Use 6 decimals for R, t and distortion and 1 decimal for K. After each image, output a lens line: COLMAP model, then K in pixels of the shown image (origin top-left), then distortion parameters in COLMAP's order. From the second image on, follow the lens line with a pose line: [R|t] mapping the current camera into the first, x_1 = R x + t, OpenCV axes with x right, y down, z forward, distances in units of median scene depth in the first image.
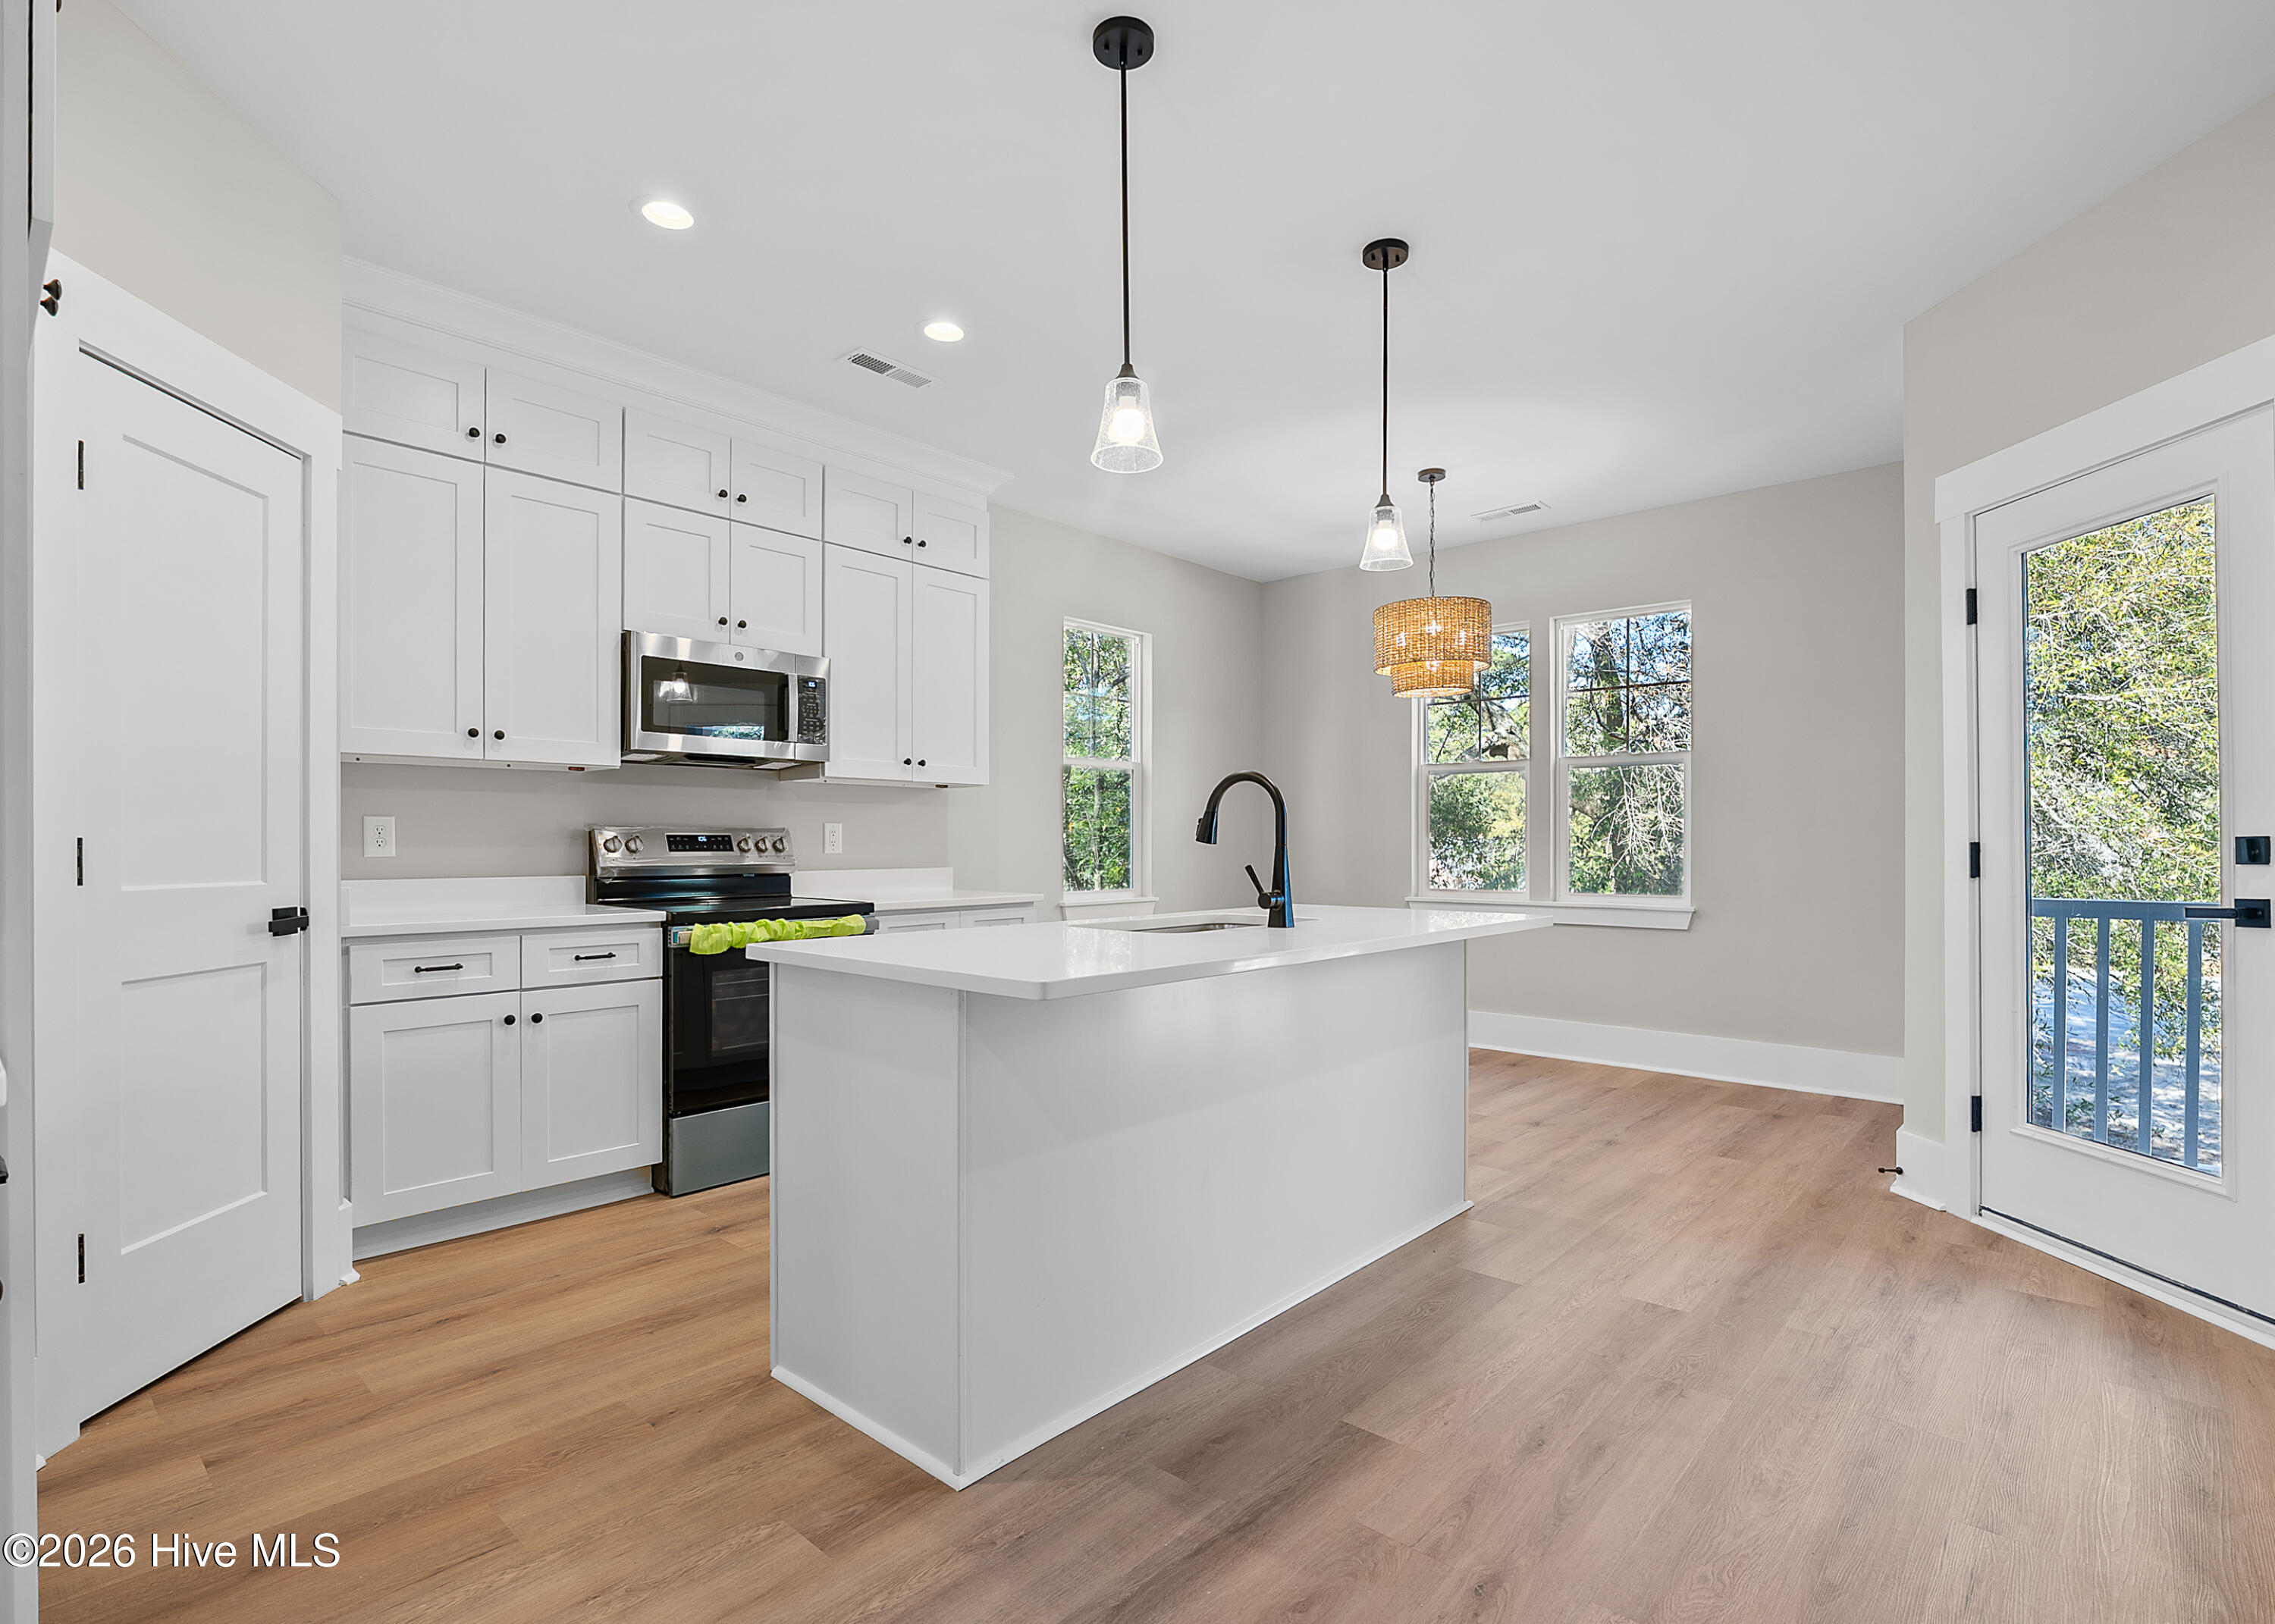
lens RADIAL K [[1090.2, 0, 1143.1], [0, 1090.2, 847.6], [0, 0, 1]] dist [-0.012685, 0.004188]
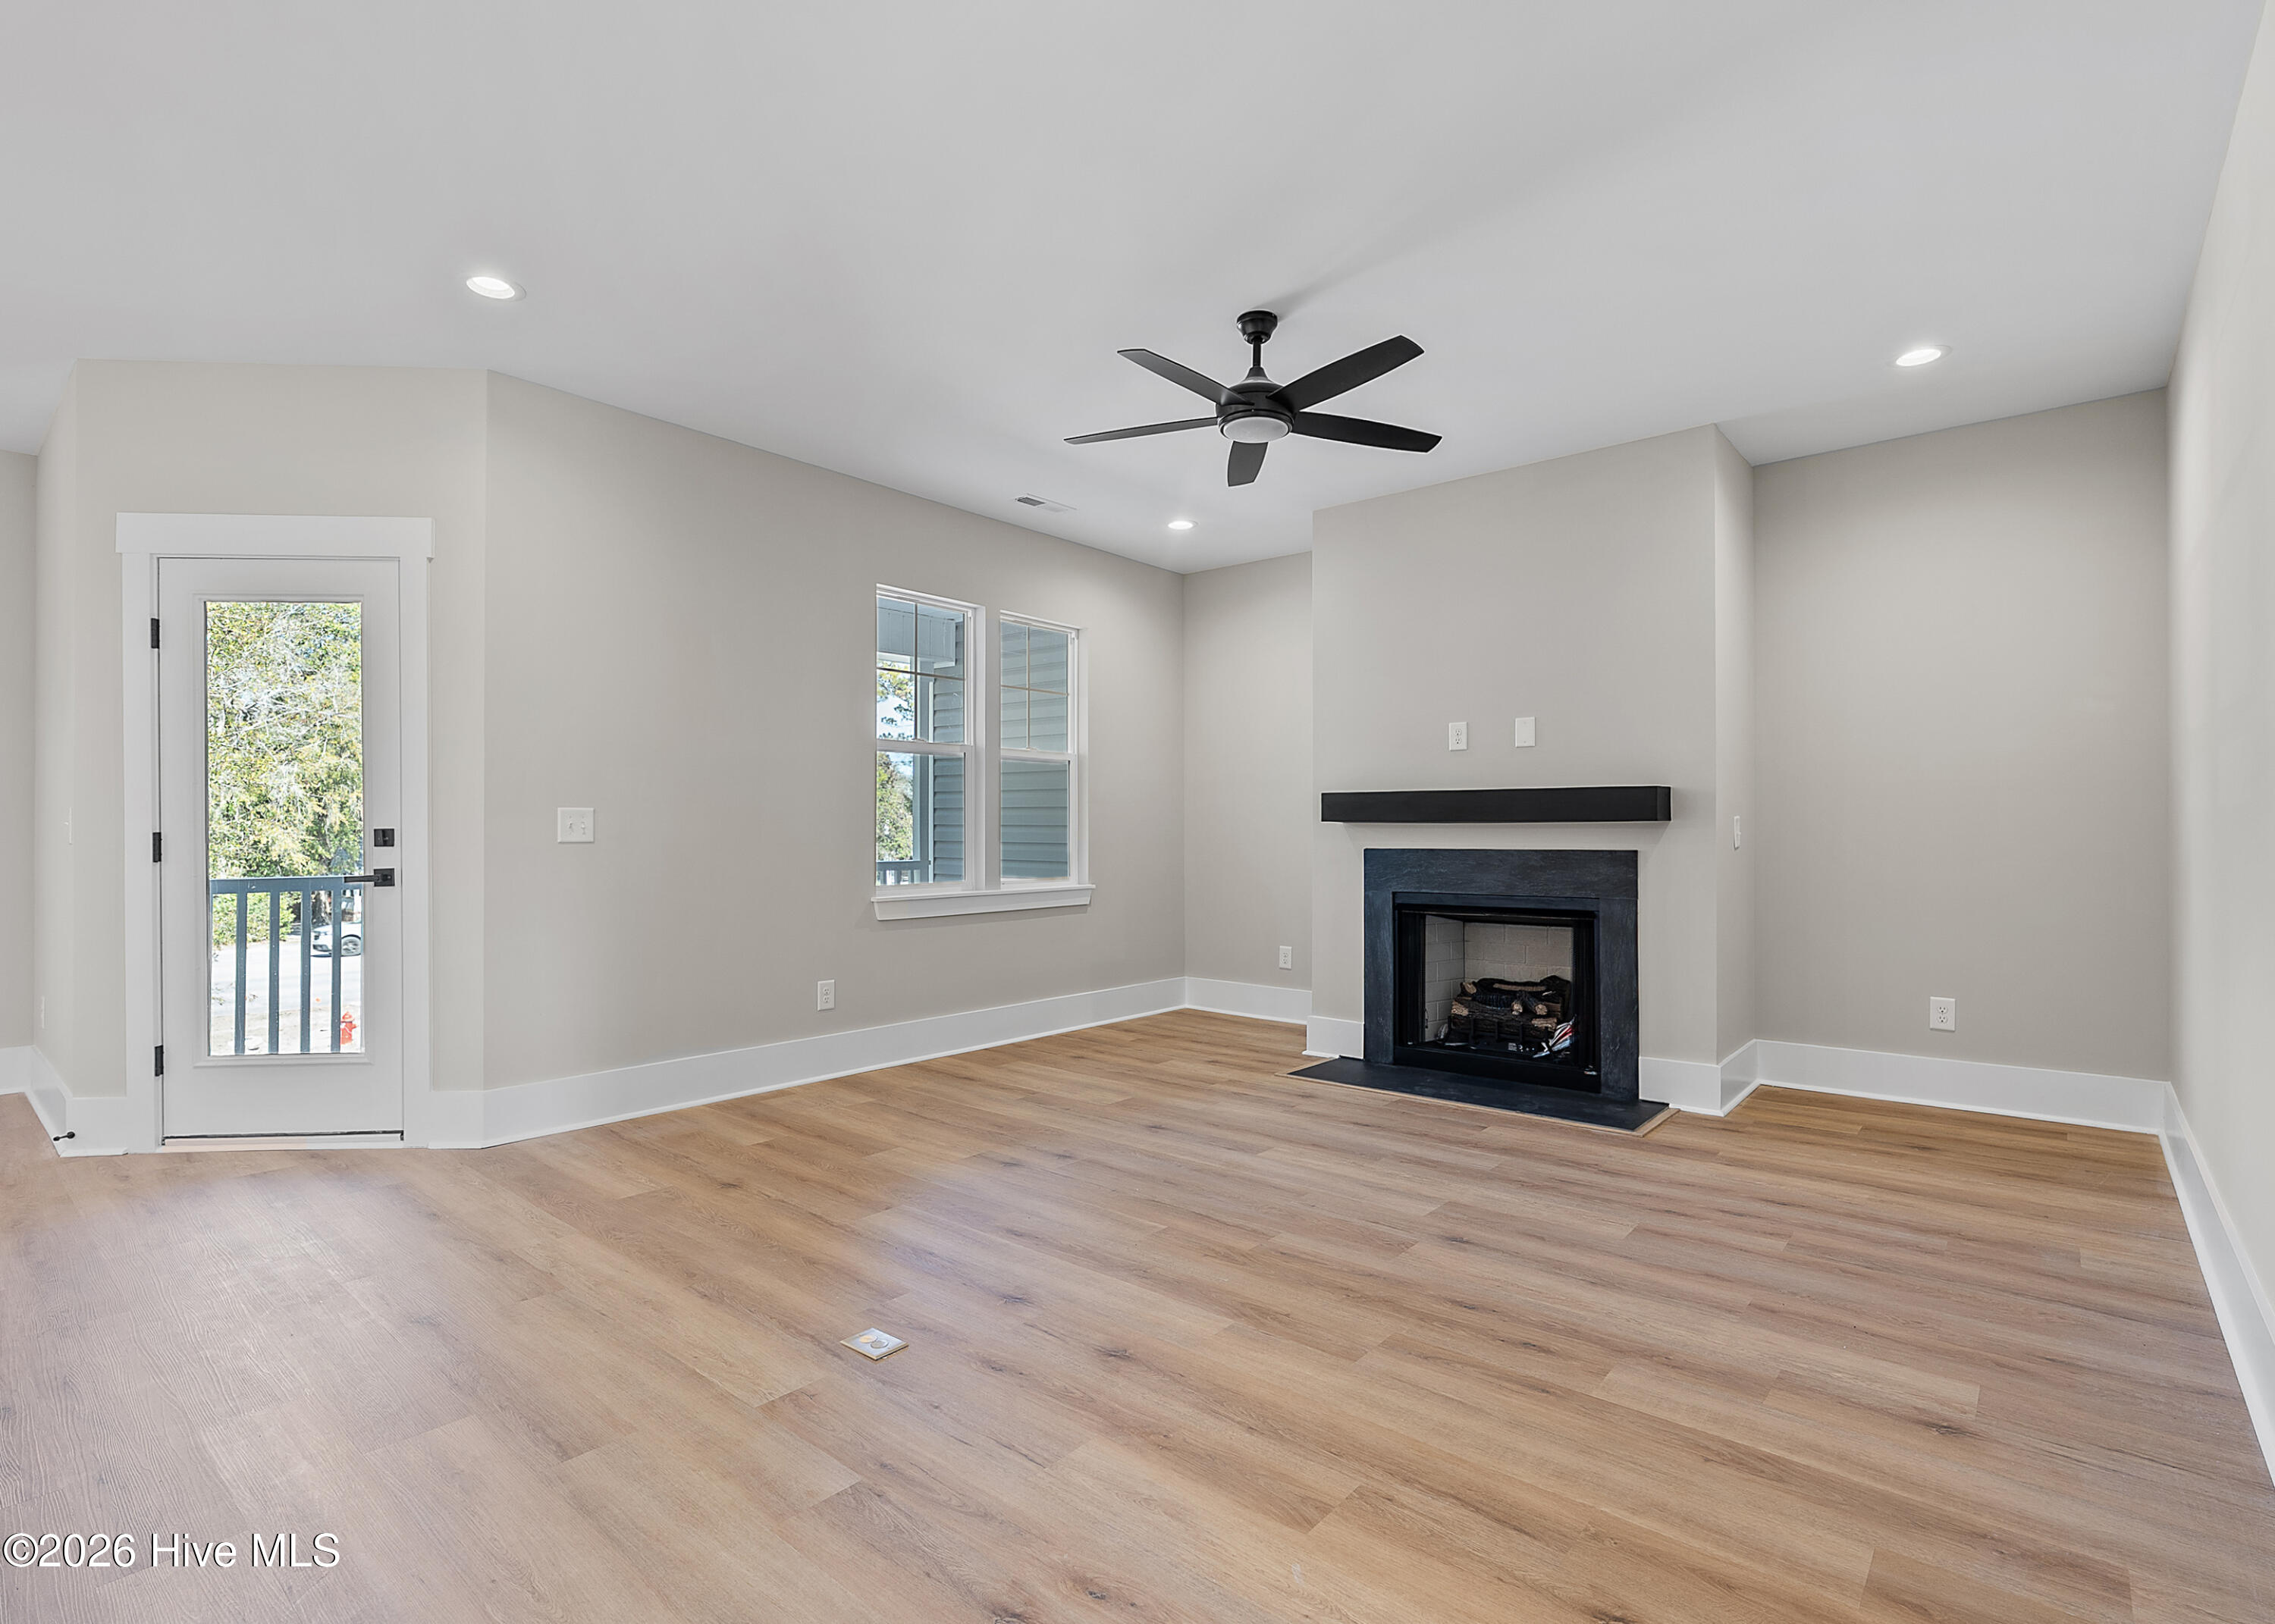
lens RADIAL K [[1090.2, 0, 1135.9], [0, 1090.2, 829.8], [0, 0, 1]] dist [-0.012685, 0.004188]
pose [[-0.027867, 0.002226, 0.999609, -0.461657], [0.001928, 0.999996, -0.002174, -0.002998], [-0.999610, 0.001867, -0.027871, -0.038816]]
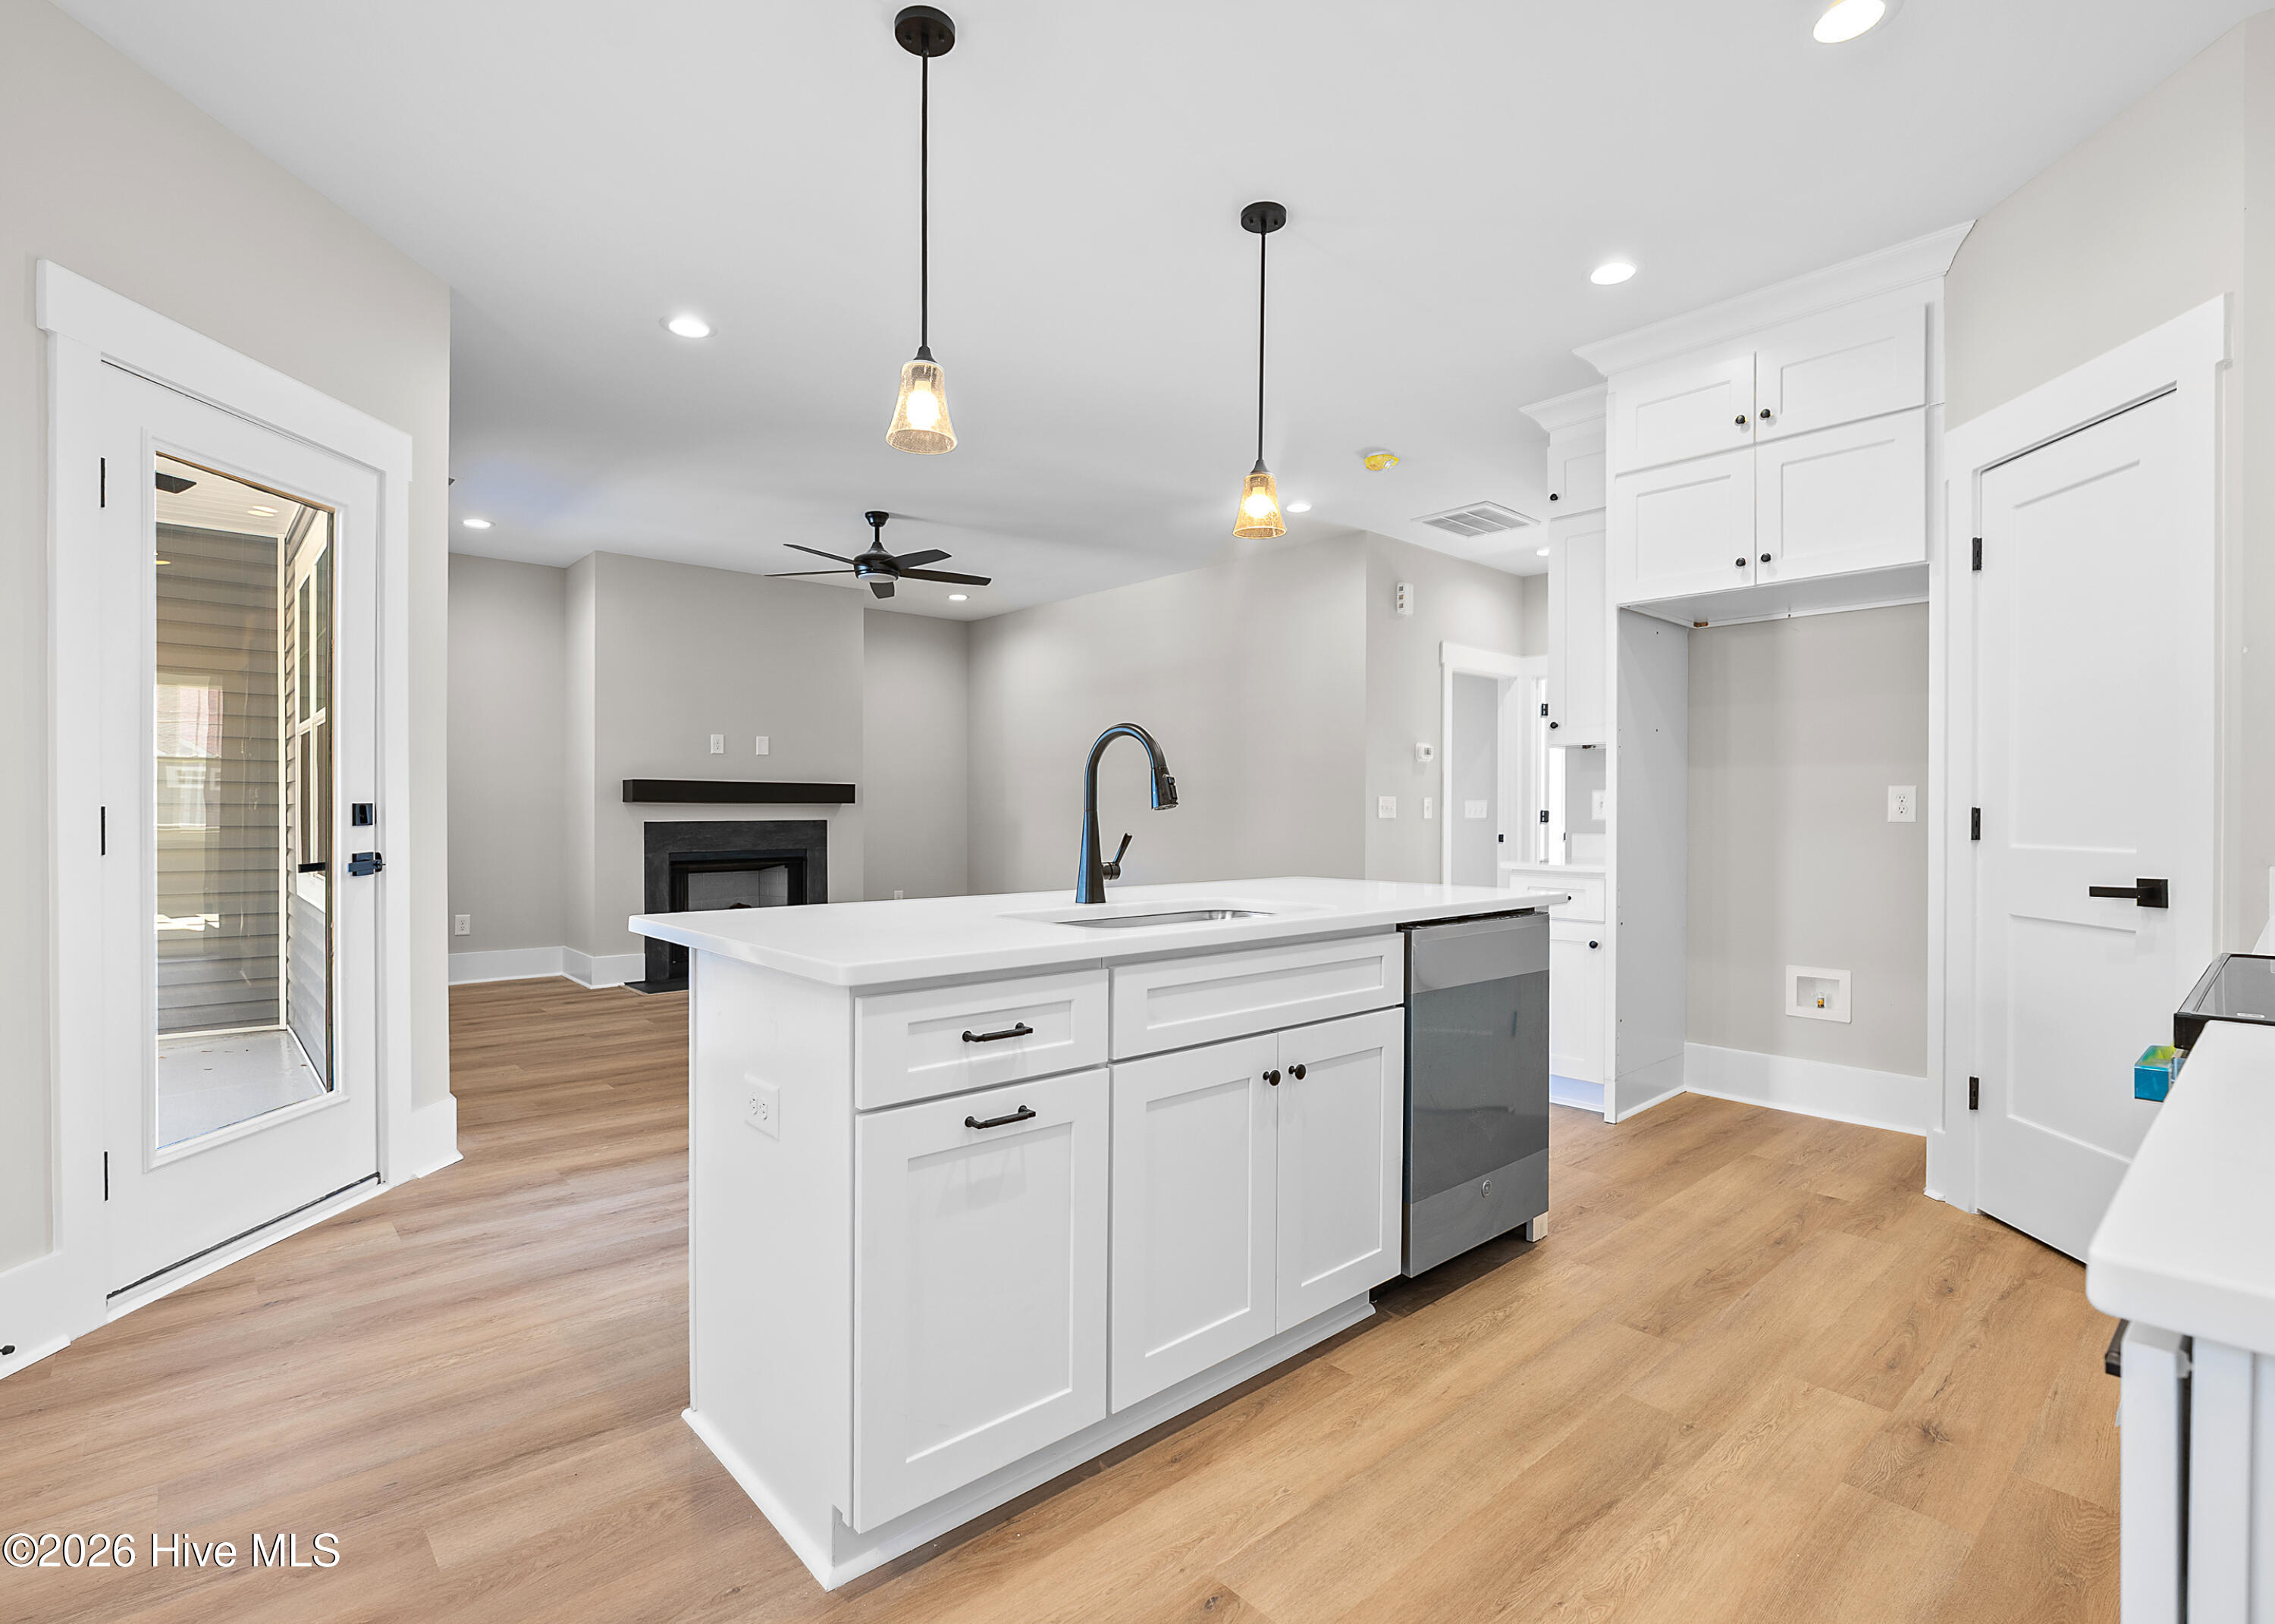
lens RADIAL K [[1090.2, 0, 1130.6], [0, 1090.2, 809.2], [0, 0, 1]] dist [-0.012685, 0.004188]
pose [[-0.993582, -0.000703, 0.113114, -0.007813], [-0.000685, 1.000000, 0.000203, -0.004056], [-0.113114, 0.000125, -0.993582, 1.714388]]
